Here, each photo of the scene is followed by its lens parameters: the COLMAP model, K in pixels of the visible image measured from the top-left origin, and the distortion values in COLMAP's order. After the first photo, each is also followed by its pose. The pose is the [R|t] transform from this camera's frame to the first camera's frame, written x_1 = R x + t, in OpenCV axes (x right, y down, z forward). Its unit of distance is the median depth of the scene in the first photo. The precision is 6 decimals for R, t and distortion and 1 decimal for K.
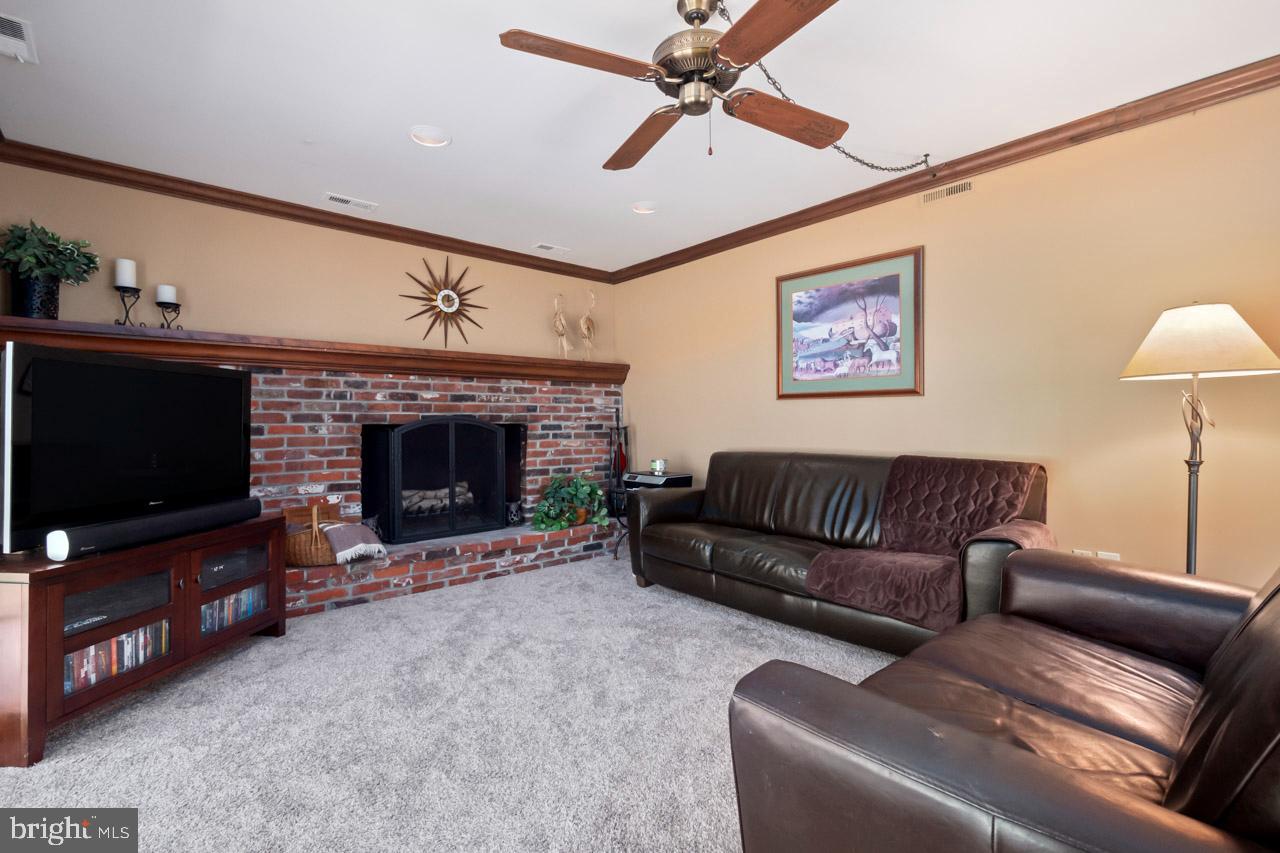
lens RADIAL K [[585.3, 0, 637.3], [0, 585.3, 422.4], [0, 0, 1]] dist [-0.000009, -0.001479]
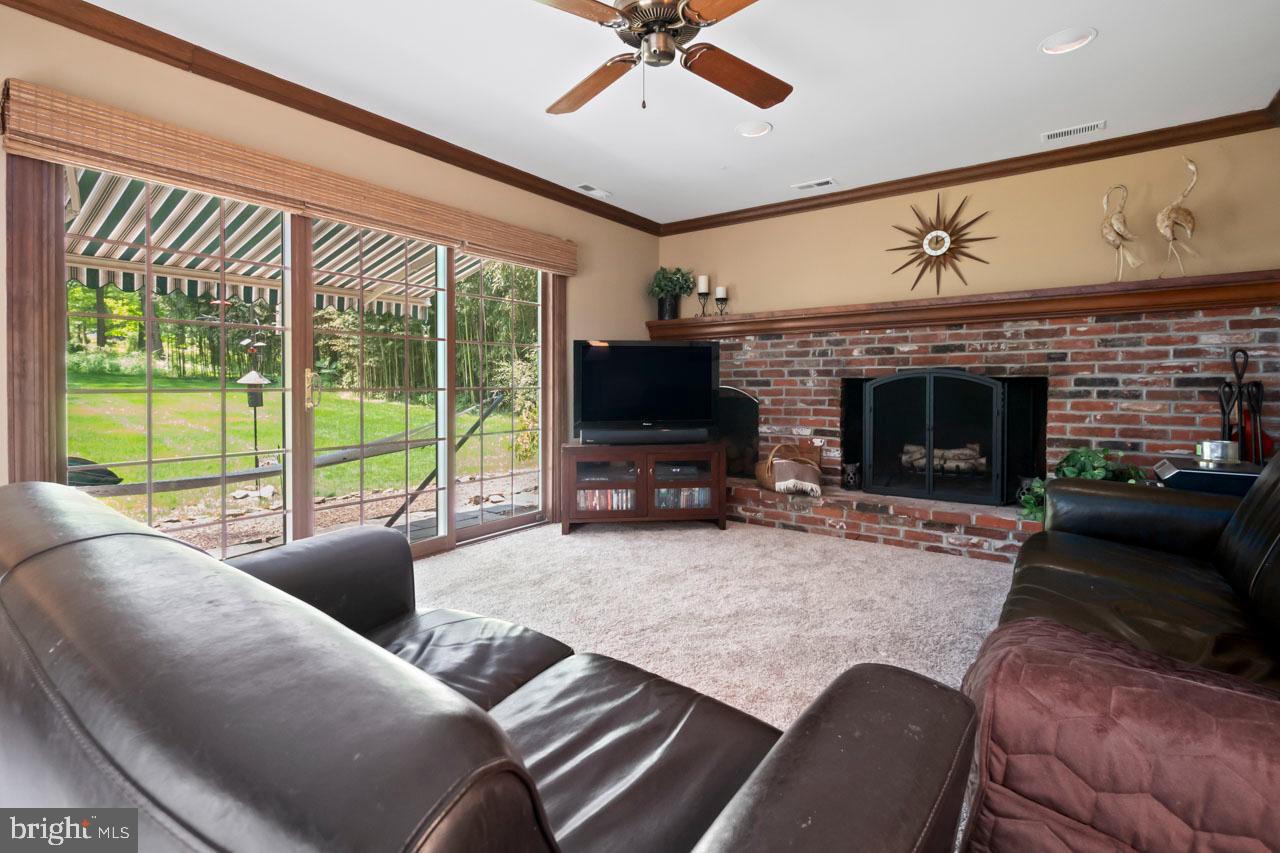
lens RADIAL K [[585.3, 0, 614.0], [0, 585.3, 390.4], [0, 0, 1]] dist [-0.000009, -0.001479]
pose [[0.186985, 0.018782, -0.982183, 0.506430], [0.003645, 0.999797, 0.019813, 0.002810], [0.982356, -0.007285, 0.186879, 0.348583]]
